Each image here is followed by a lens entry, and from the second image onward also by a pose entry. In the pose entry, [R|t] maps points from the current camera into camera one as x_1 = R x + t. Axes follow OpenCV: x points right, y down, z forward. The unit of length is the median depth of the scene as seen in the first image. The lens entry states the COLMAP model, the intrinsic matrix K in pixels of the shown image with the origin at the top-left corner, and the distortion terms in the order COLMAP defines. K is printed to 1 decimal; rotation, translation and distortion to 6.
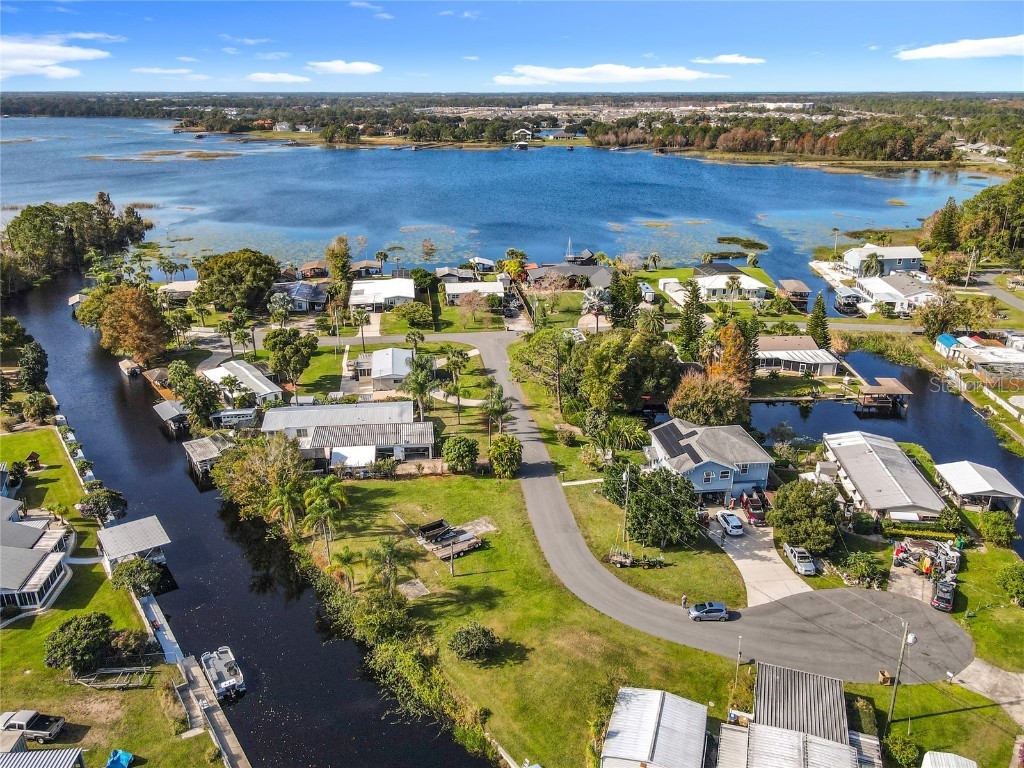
lens RADIAL K [[787.3, 0, 526.1], [0, 787.3, 368.3], [0, 0, 1]] dist [0.009202, 0.003045]
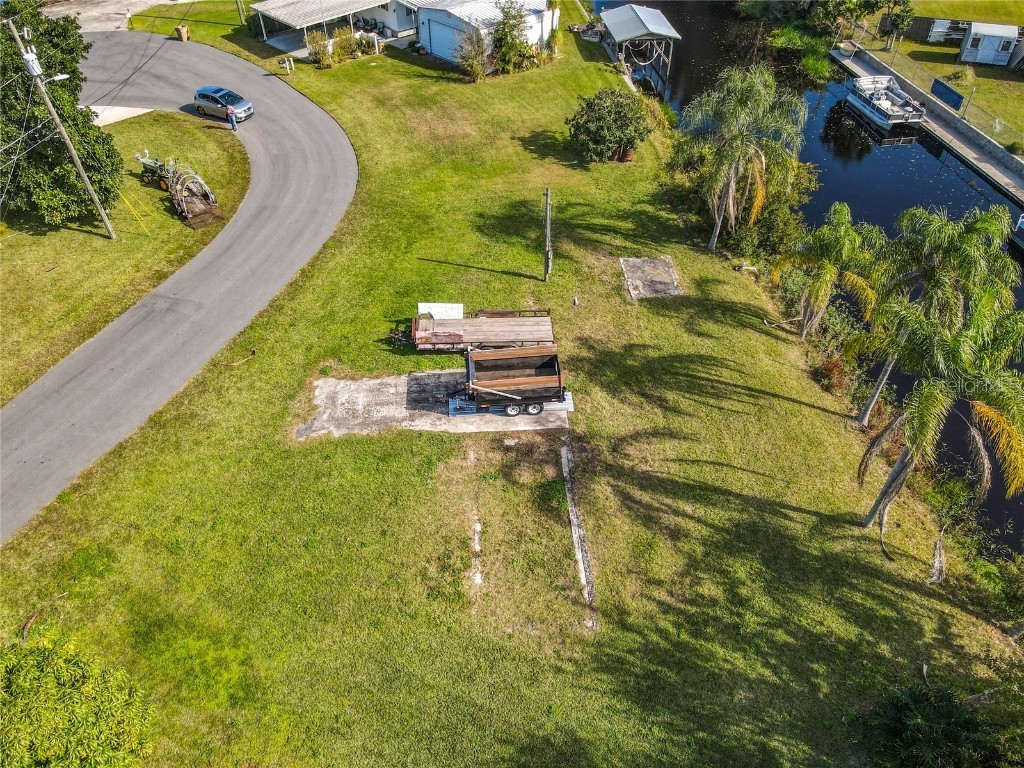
lens RADIAL K [[756.5, 0, 504.9], [0, 756.5, 385.1], [0, 0, 1]] dist [0.014606, 0.013523]
pose [[-0.859263, -0.338964, 0.383105, -0.249701], [0.175663, 0.507860, 0.843339, -0.041656], [-0.480426, 0.791948, -0.376842, 1.239075]]
